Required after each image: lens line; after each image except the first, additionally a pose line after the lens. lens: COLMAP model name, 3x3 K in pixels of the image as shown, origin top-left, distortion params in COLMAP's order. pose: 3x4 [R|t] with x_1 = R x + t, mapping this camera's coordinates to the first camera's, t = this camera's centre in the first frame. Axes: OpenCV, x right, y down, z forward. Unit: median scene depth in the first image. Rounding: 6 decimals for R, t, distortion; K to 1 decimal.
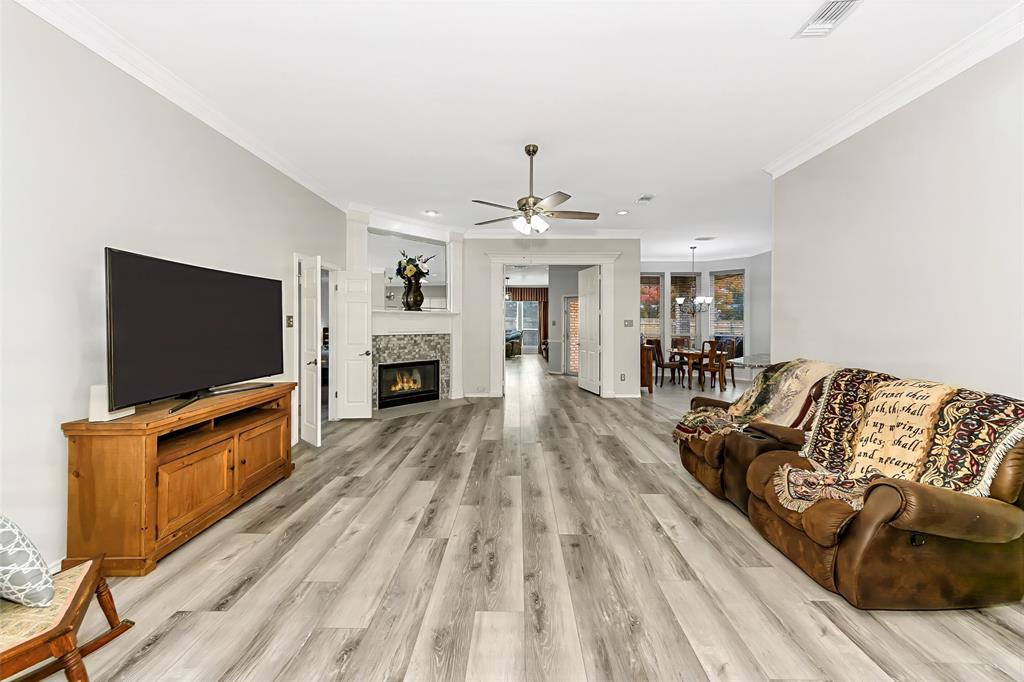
lens RADIAL K [[370.3, 0, 517.6], [0, 370.3, 322.8], [0, 0, 1]] dist [0.002306, -0.000472]
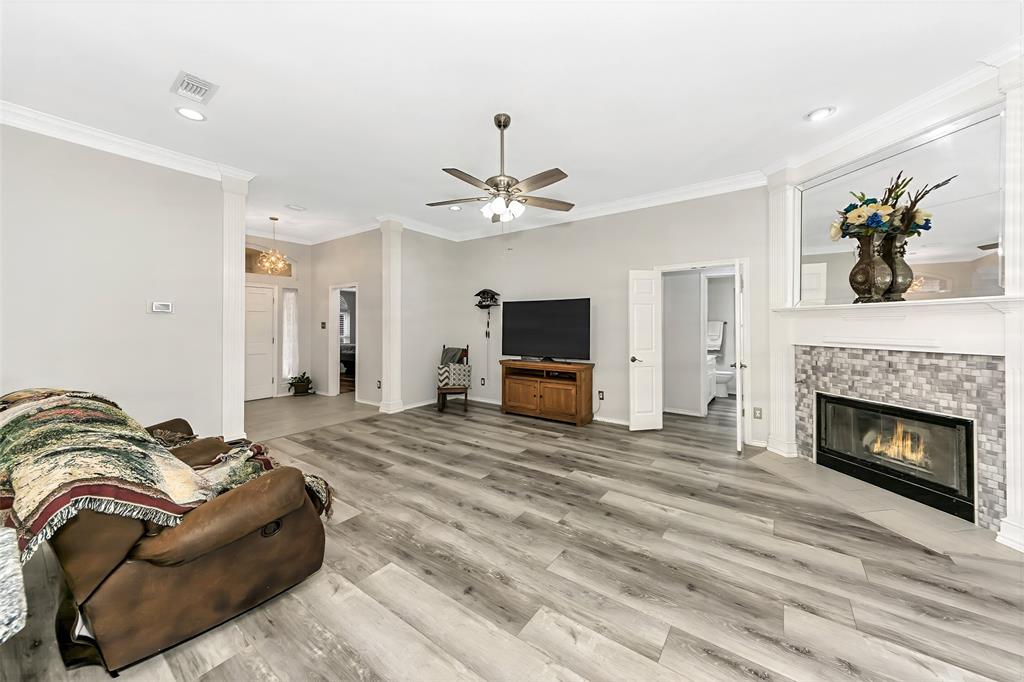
lens RADIAL K [[370.3, 0, 512.7], [0, 370.3, 324.4], [0, 0, 1]] dist [0.002306, -0.000472]
pose [[-0.587360, -0.001707, -0.809324, 0.673549], [0.000480, 0.999997, -0.002457, -0.002330], [0.809325, -0.001832, -0.587358, 1.451372]]
